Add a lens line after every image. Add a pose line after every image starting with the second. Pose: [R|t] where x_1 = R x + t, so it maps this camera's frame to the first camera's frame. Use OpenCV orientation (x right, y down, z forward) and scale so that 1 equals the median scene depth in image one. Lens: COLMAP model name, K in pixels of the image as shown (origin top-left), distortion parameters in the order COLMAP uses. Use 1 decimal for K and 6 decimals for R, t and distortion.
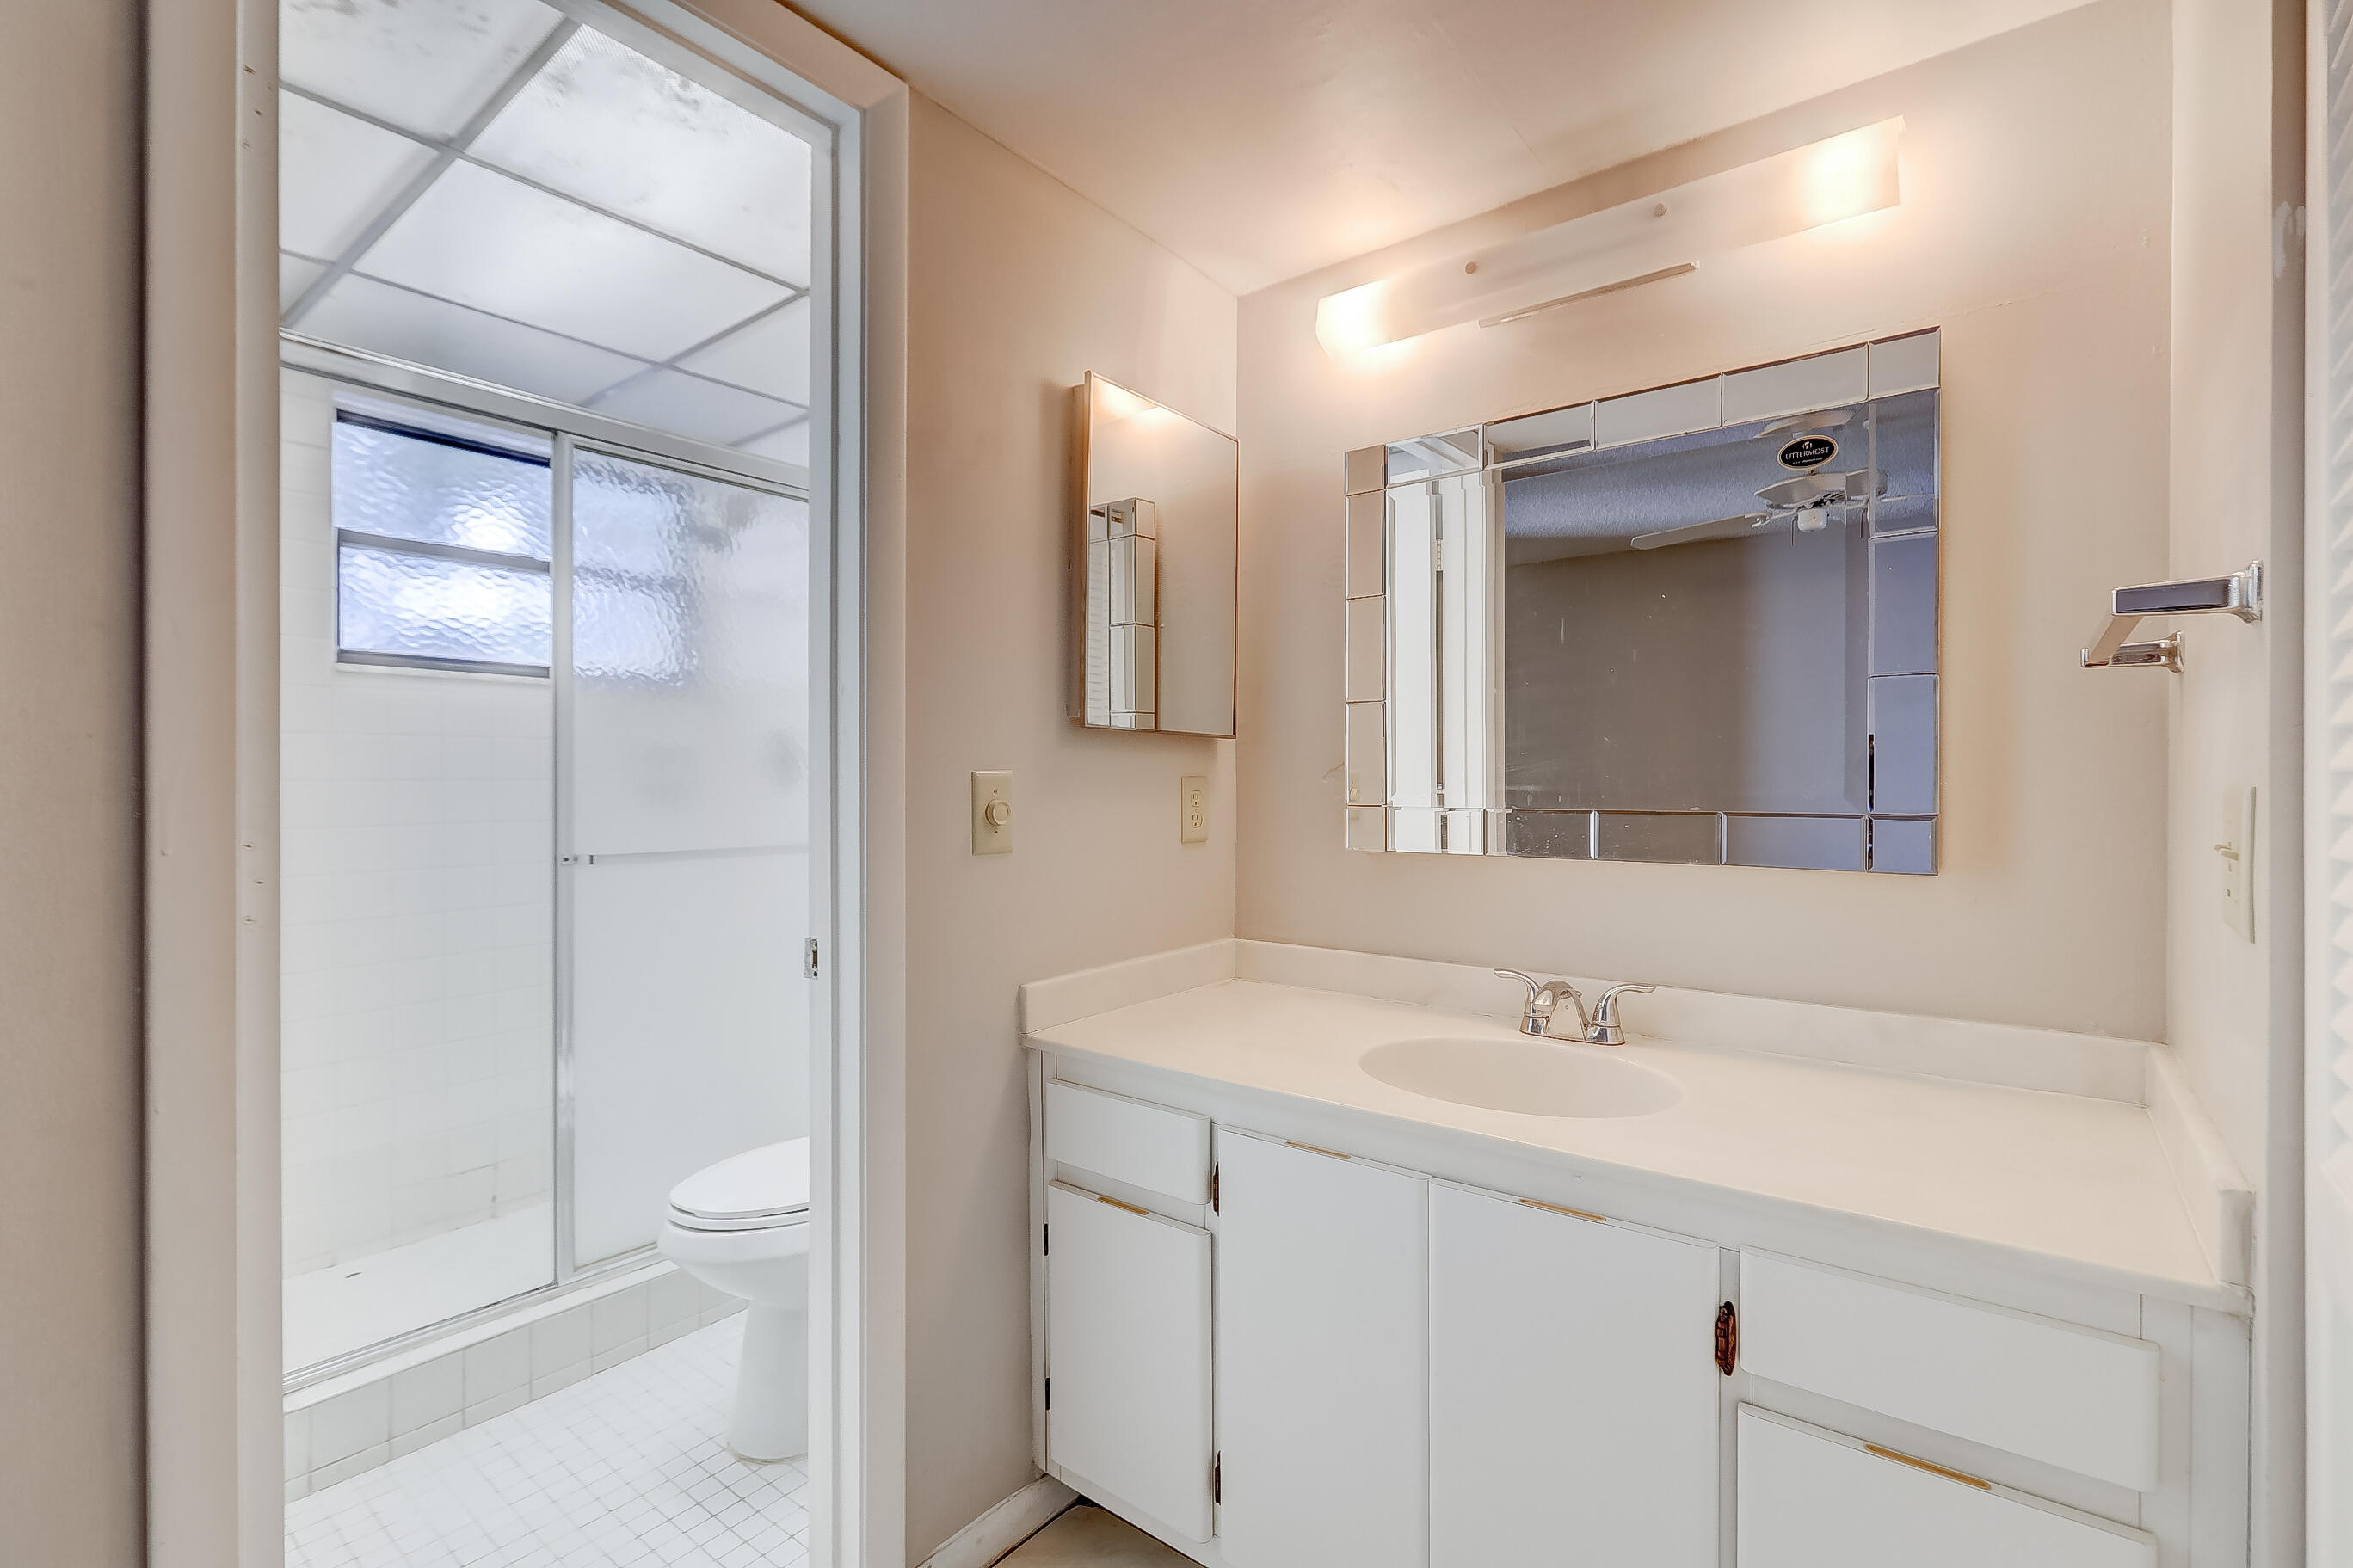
lens RADIAL K [[1070.3, 0, 1179.9], [0, 1070.3, 785.5], [0, 0, 1]] dist [0.000957, 0.000363]
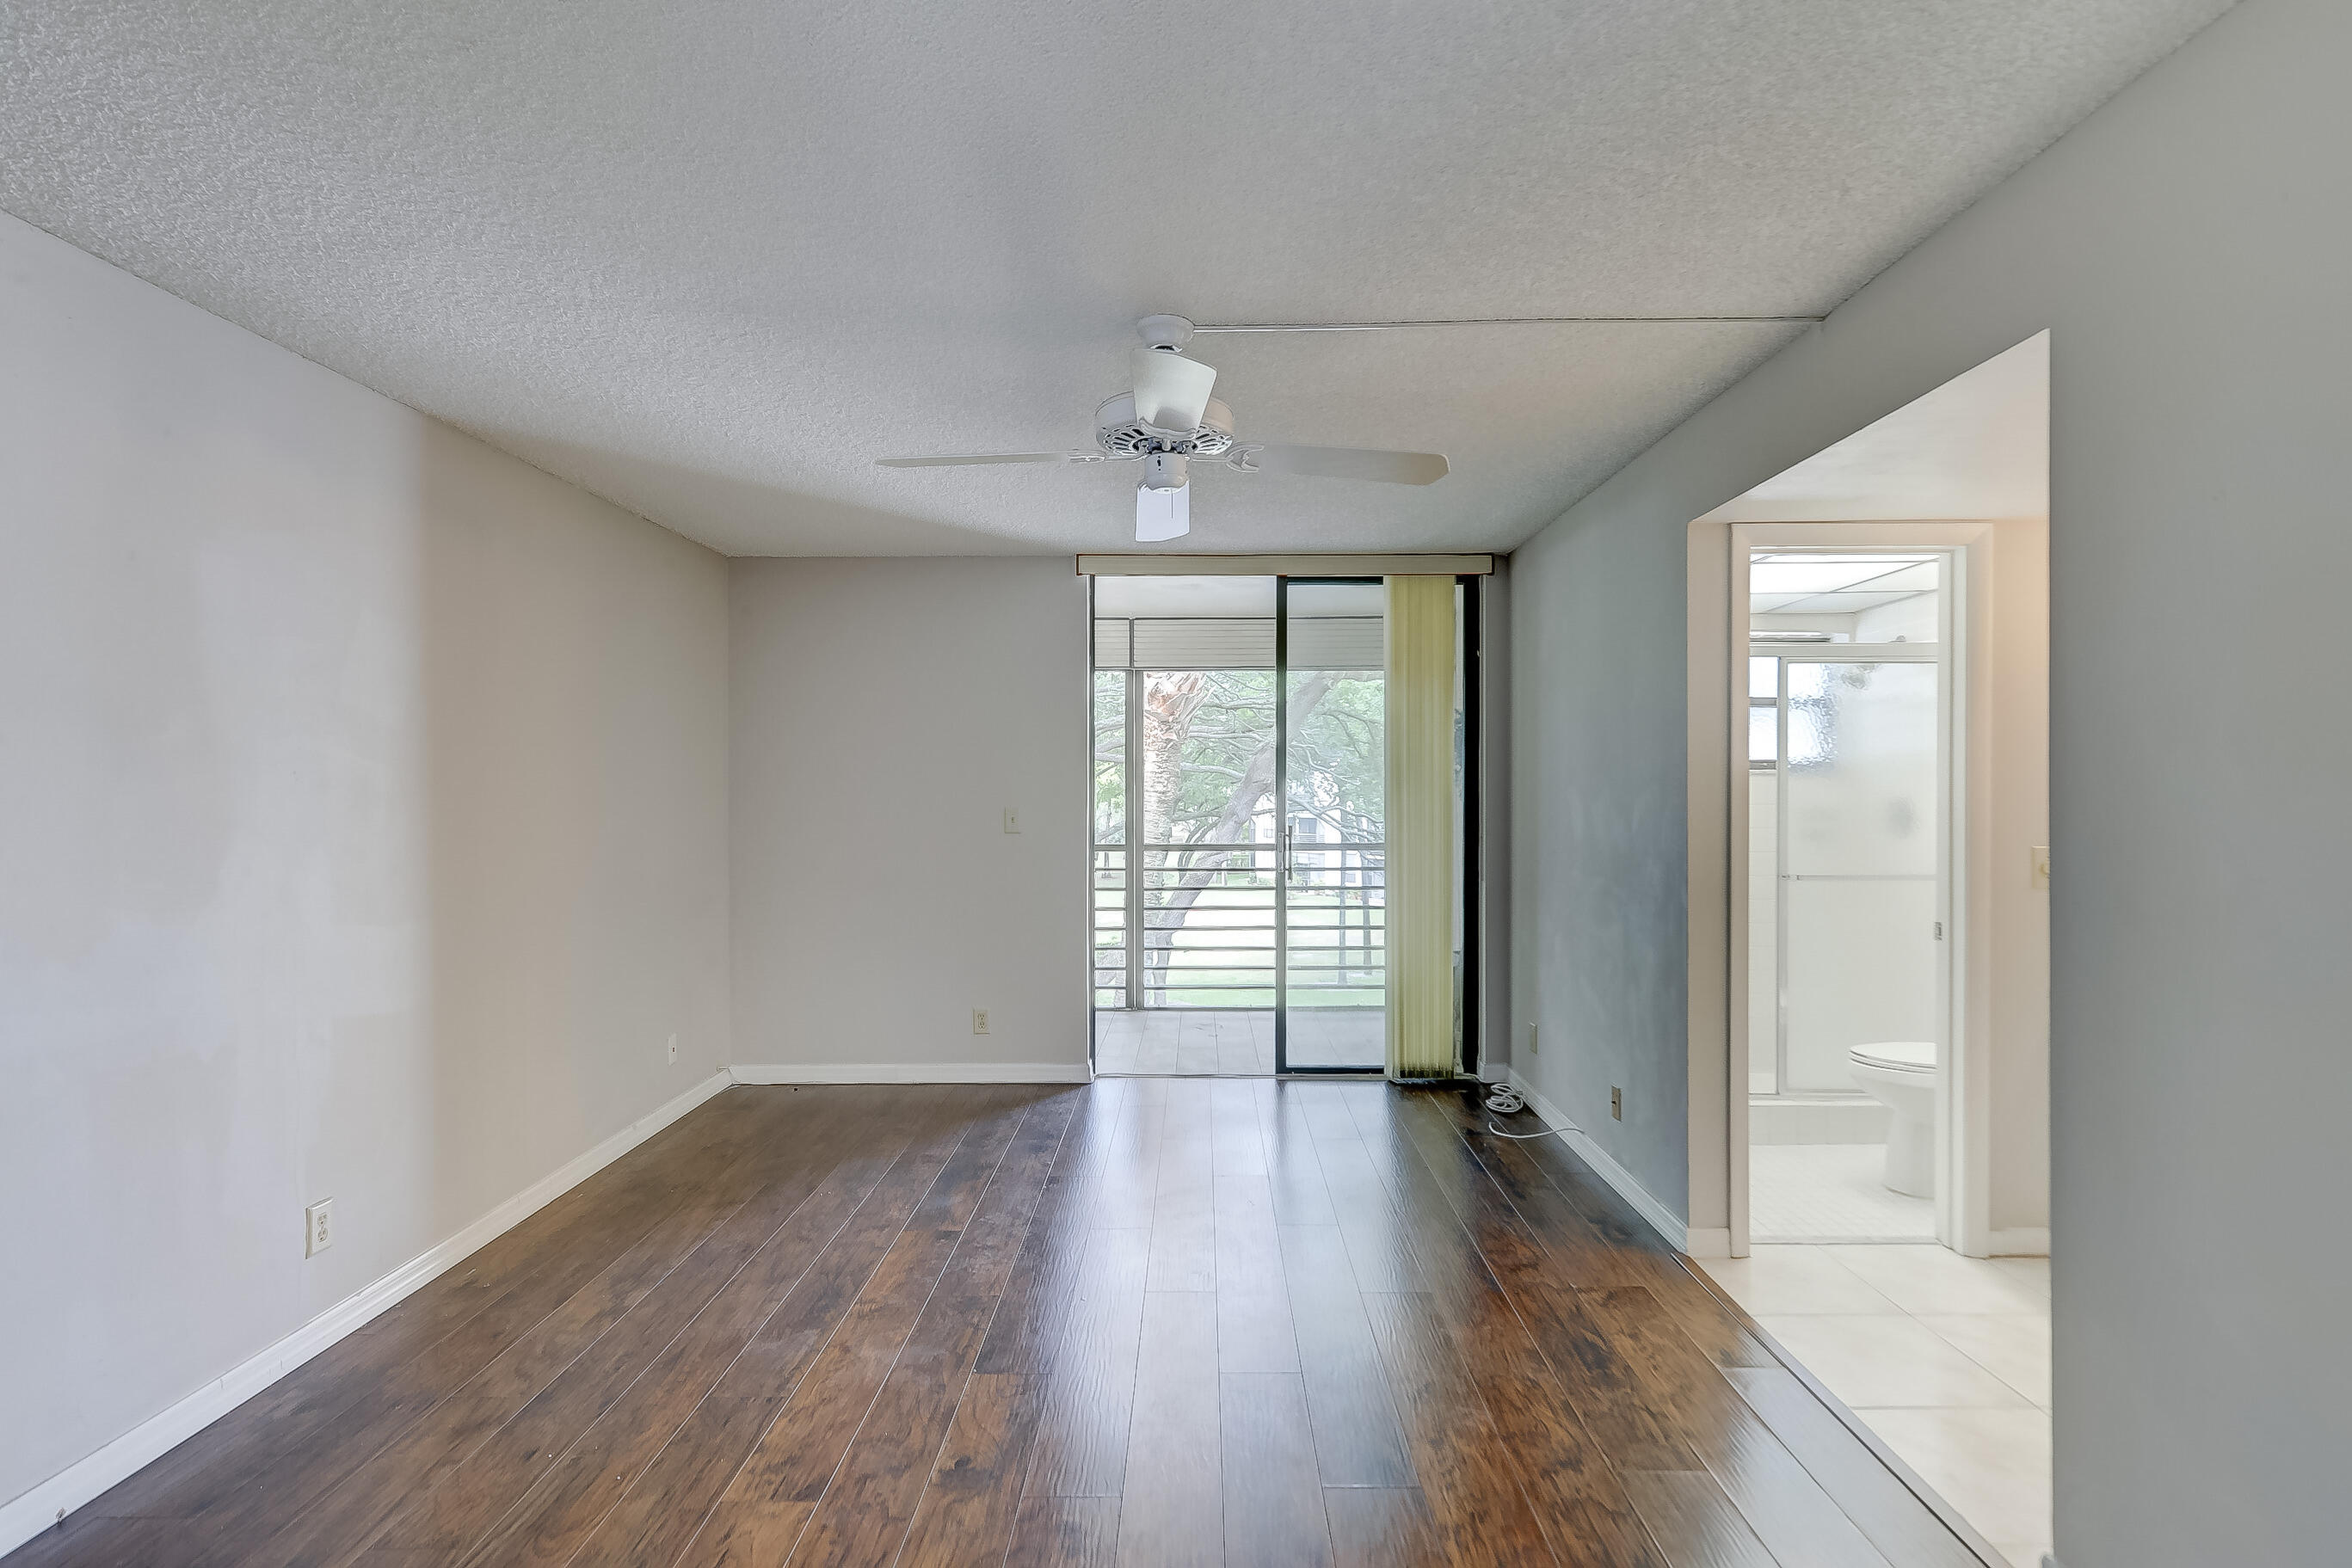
lens RADIAL K [[1094.8, 0, 1186.6], [0, 1094.8, 799.6], [0, 0, 1]] dist [0.001776, 0.000591]
pose [[0.609180, 0.002427, -0.793028, 0.440235], [0.000215, 0.999995, 0.003225, -0.101671], [0.793032, -0.002135, 0.609176, -1.404537]]
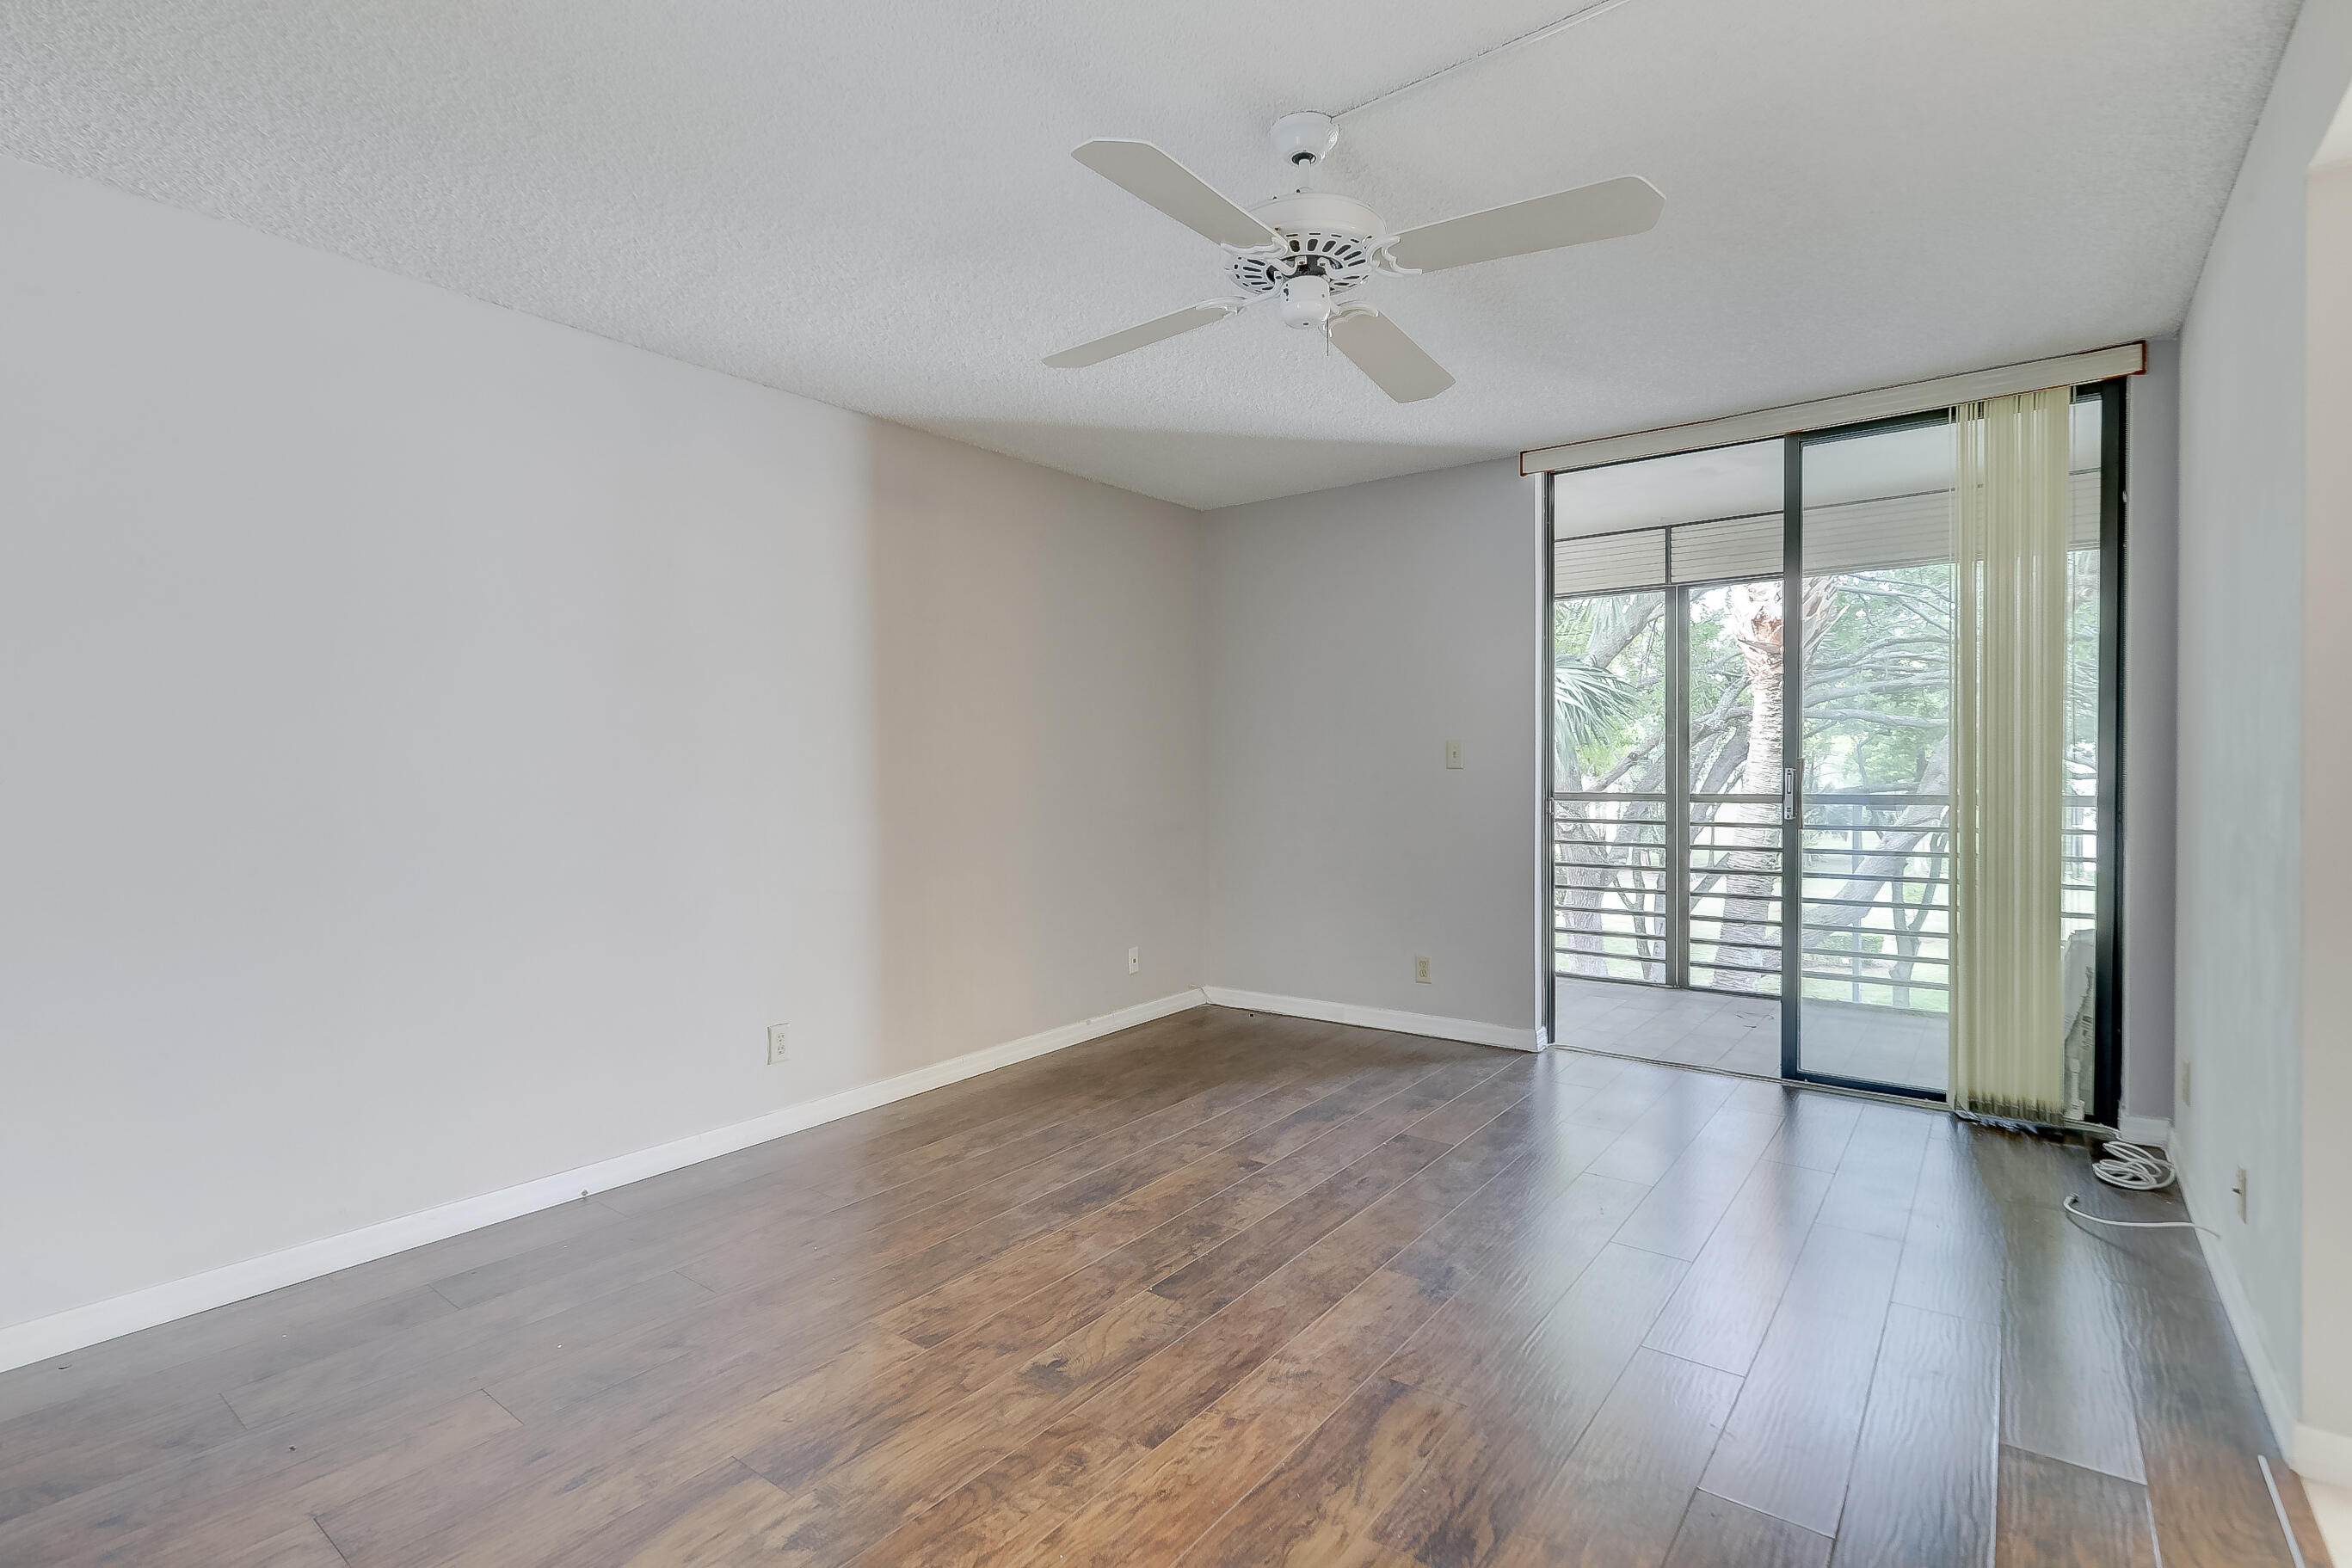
lens RADIAL K [[1092.5, 0, 1176.0], [0, 1092.5, 784.0], [0, 0, 1]] dist [-0.009201, 0.000062]
pose [[0.011930, 0.012933, -0.999845, 0.513313], [0.002499, 0.999913, 0.012963, 0.004844], [0.999926, -0.002653, 0.011897, -0.661058]]
